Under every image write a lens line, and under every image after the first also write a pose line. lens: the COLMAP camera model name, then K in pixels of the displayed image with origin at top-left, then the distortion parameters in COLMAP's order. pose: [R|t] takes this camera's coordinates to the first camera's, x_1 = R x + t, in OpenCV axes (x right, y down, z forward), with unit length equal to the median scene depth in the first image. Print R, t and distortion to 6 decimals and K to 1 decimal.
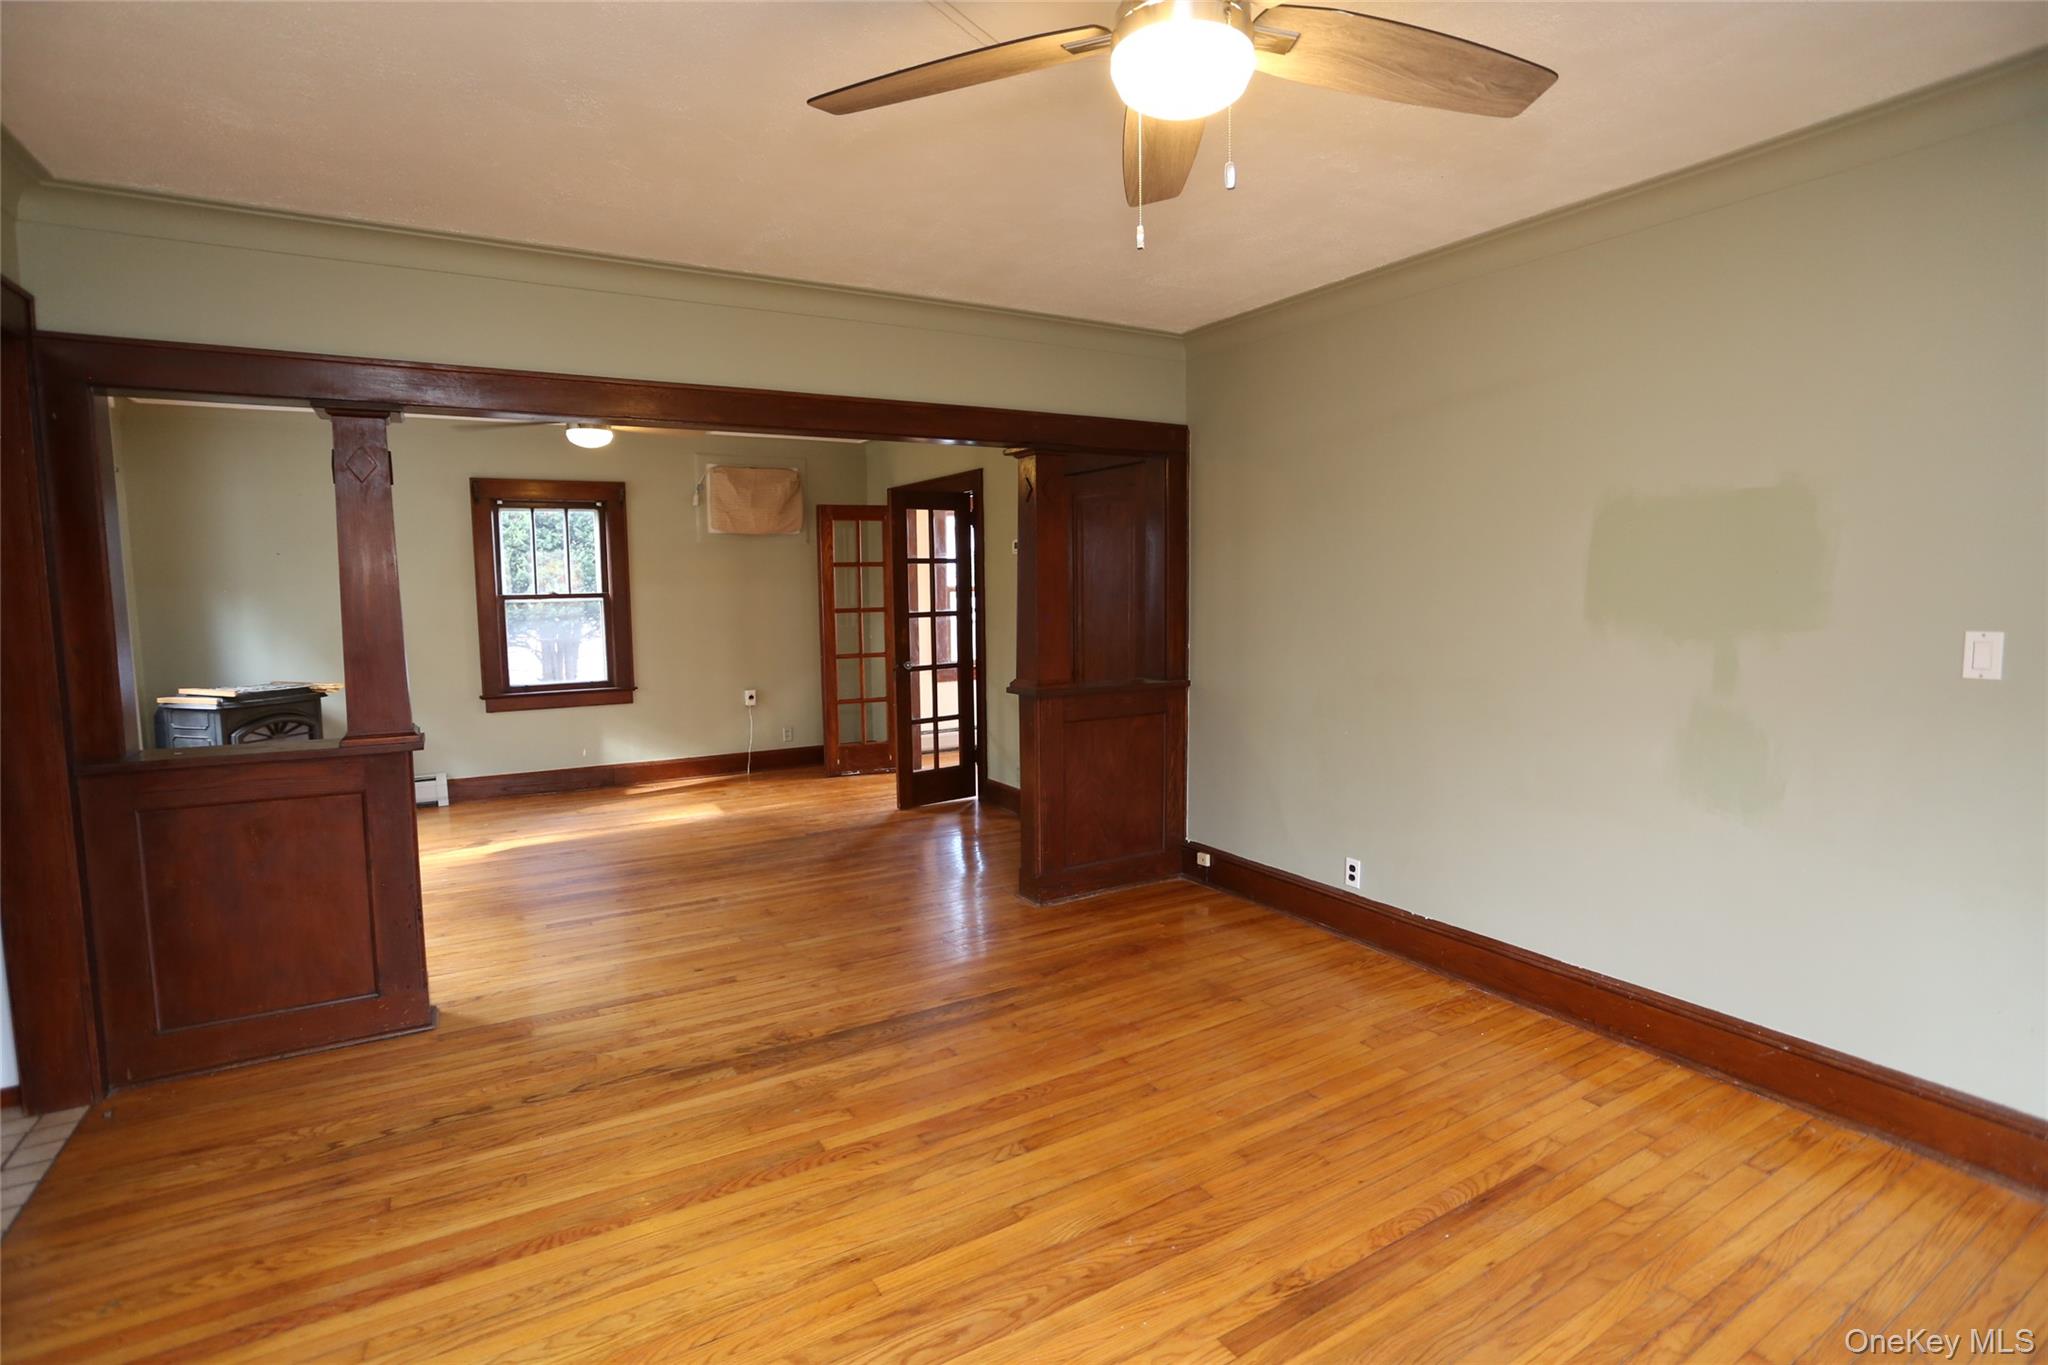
lens RADIAL K [[999.6, 0, 1021.2], [0, 999.6, 674.0], [0, 0, 1]] dist [-0.072202, 0.031190]
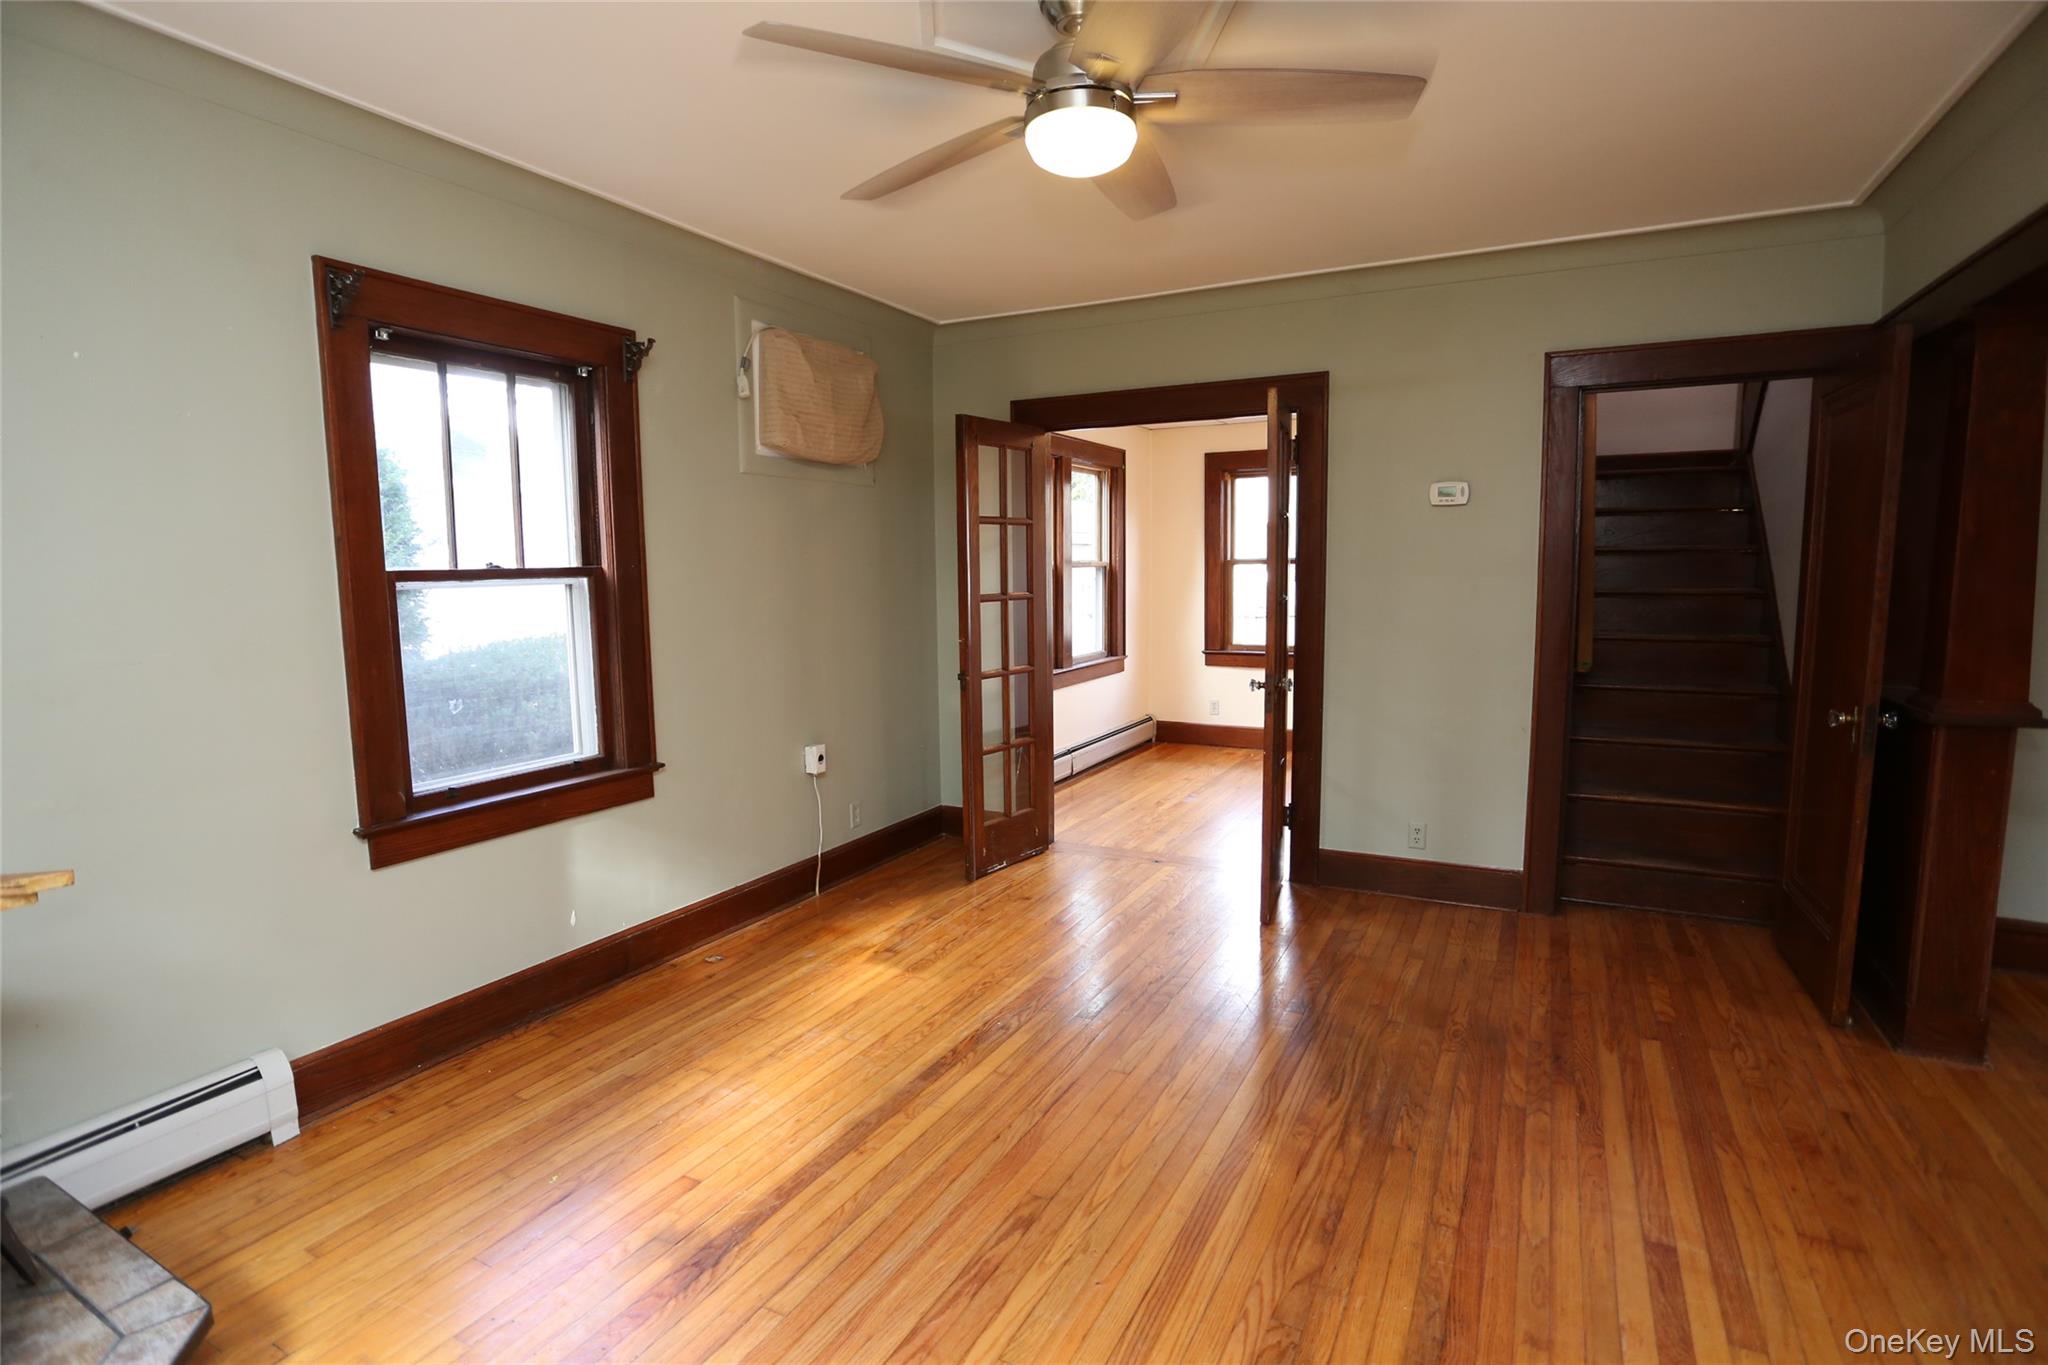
lens RADIAL K [[999.6, 0, 1021.2], [0, 999.6, 674.0], [0, 0, 1]] dist [-0.072202, 0.031190]
pose [[0.855502, -0.054816, 0.514890, -0.518699], [0.050789, 0.998469, 0.021911, -0.034009], [-0.515303, 0.007406, 0.856976, 0.531514]]
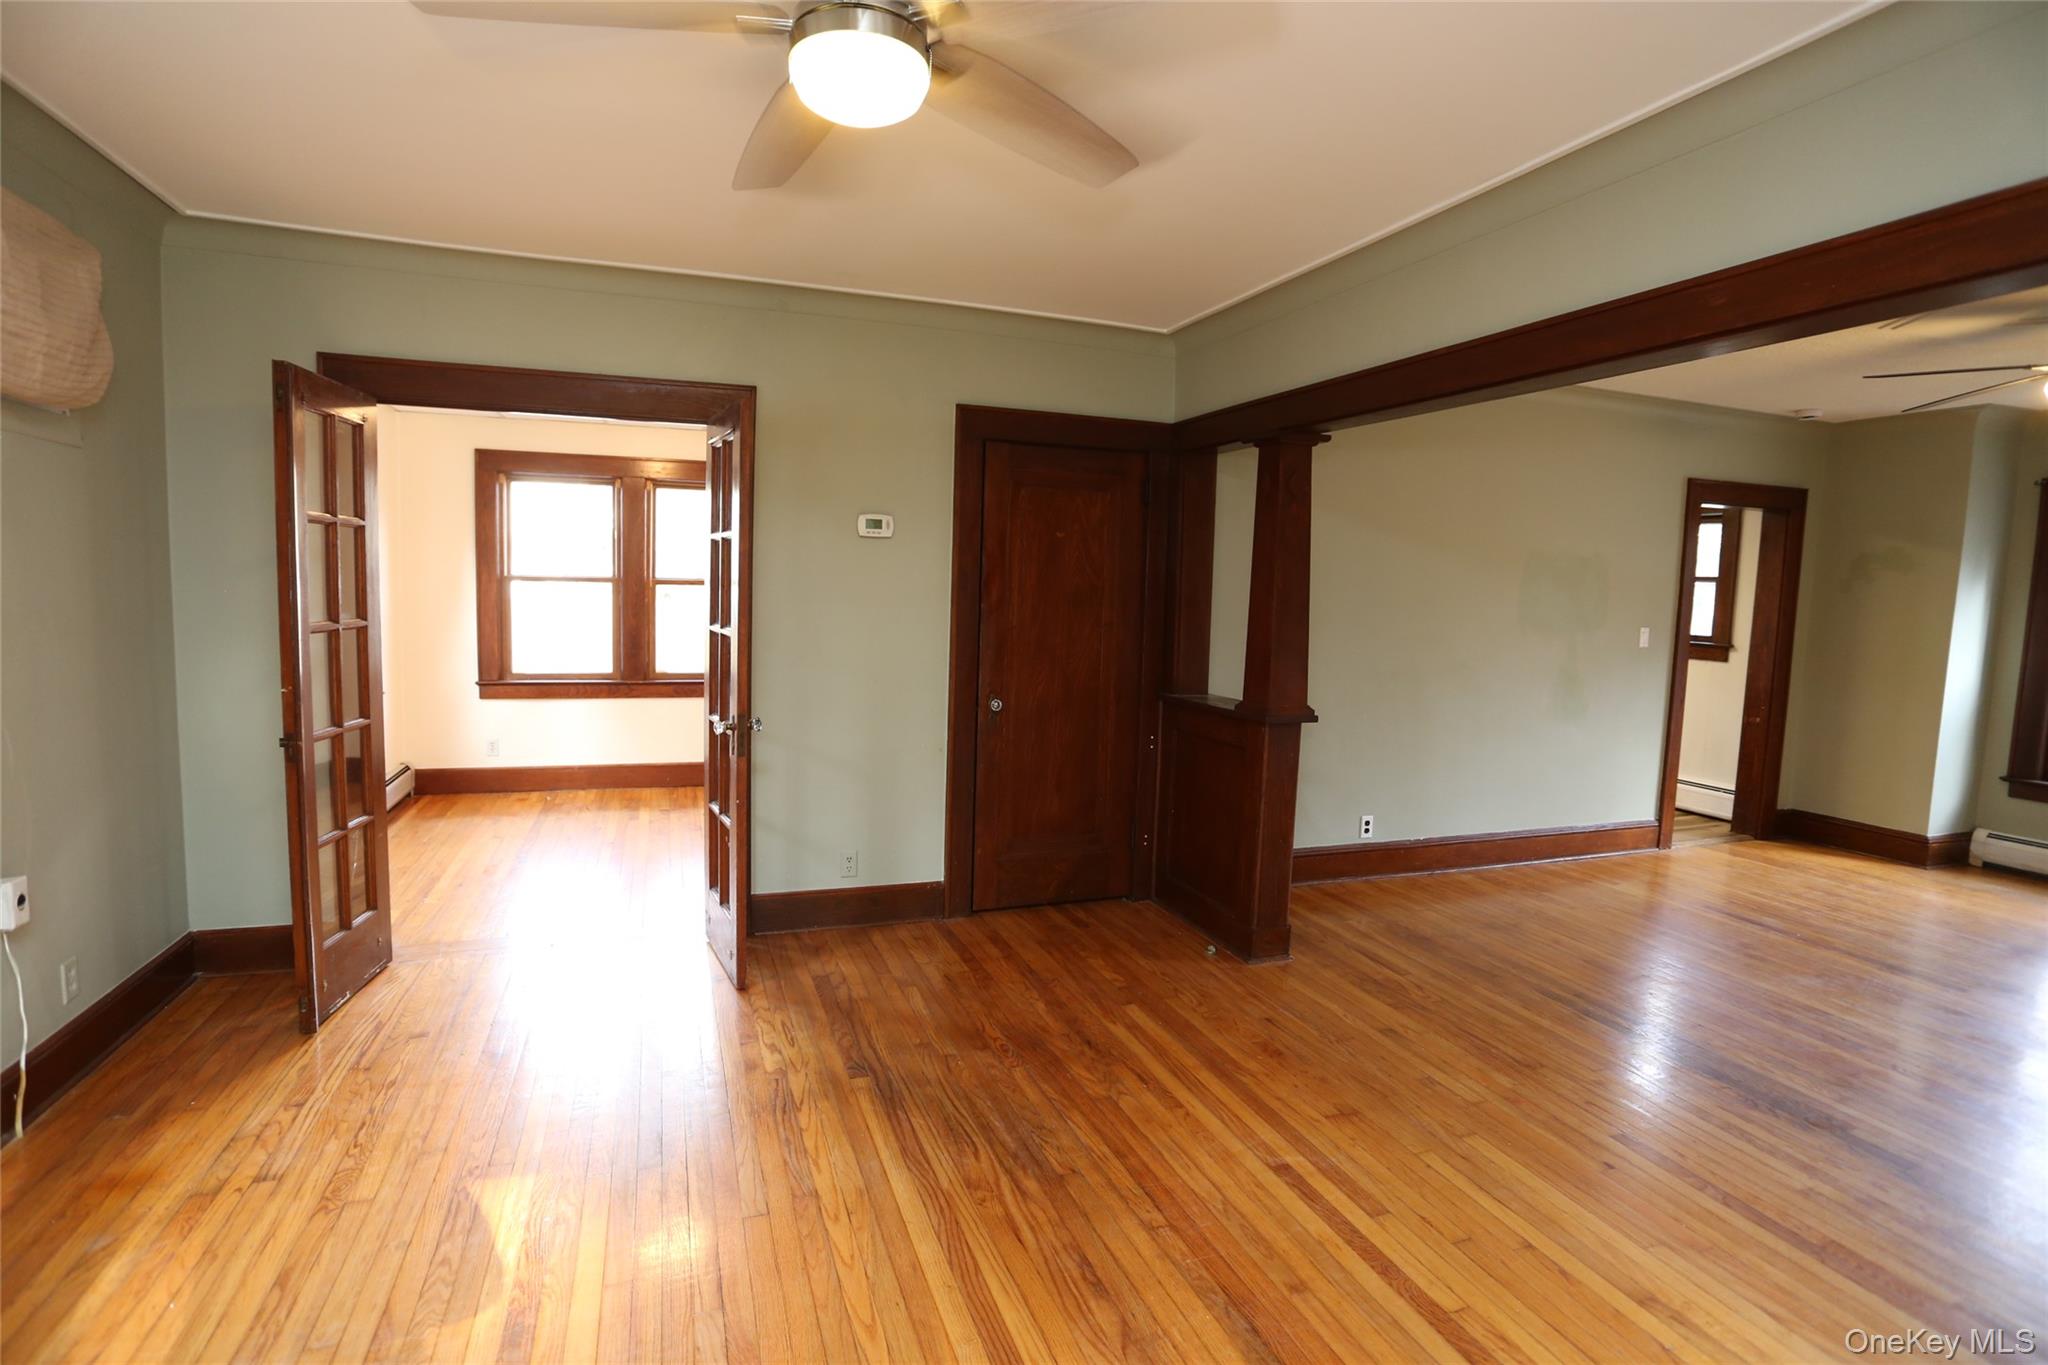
lens RADIAL K [[999.6, 0, 1021.2], [0, 999.6, 674.0], [0, 0, 1]] dist [-0.072202, 0.031190]
pose [[0.190817, -0.068365, 0.979242, -0.576230], [0.060409, 0.996499, 0.057798, -0.055108], [-0.979765, 0.048126, 0.194279, 0.698206]]
